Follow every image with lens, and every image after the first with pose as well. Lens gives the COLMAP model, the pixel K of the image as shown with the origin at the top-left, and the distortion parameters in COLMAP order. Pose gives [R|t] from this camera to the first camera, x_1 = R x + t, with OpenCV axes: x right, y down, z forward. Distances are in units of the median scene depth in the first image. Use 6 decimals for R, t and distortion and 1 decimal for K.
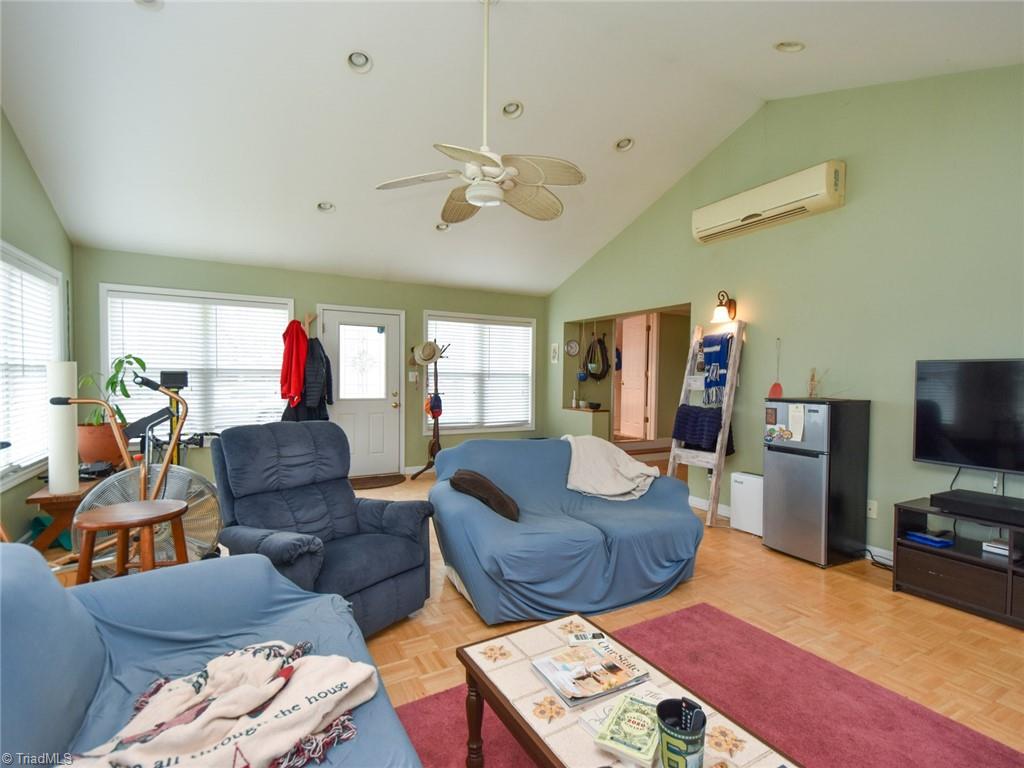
lens RADIAL K [[488.4, 0, 510.1], [0, 488.4, 384.6], [0, 0, 1]] dist [0.020683, -0.000190]
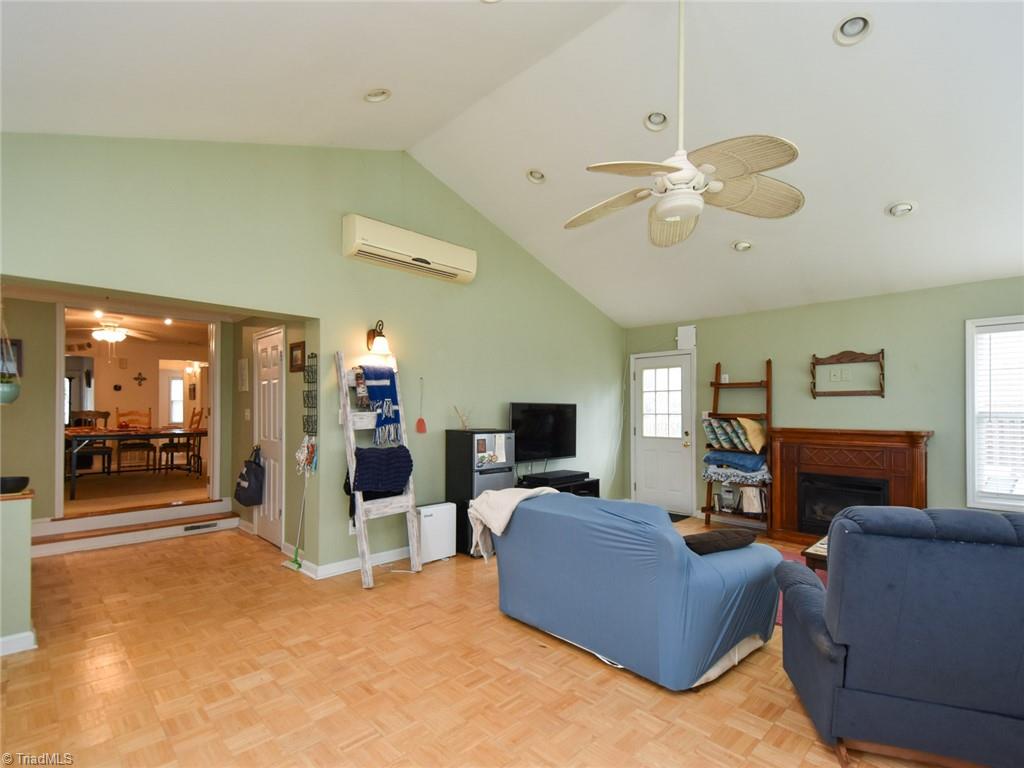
lens RADIAL K [[488.4, 0, 507.4], [0, 488.4, 404.3], [0, 0, 1]] dist [0.020683, -0.000190]
pose [[-0.261721, -0.004347, 0.965134, -0.553237], [0.008104, 0.999945, 0.006702, -0.039250], [-0.965110, 0.009575, -0.261671, 1.071660]]
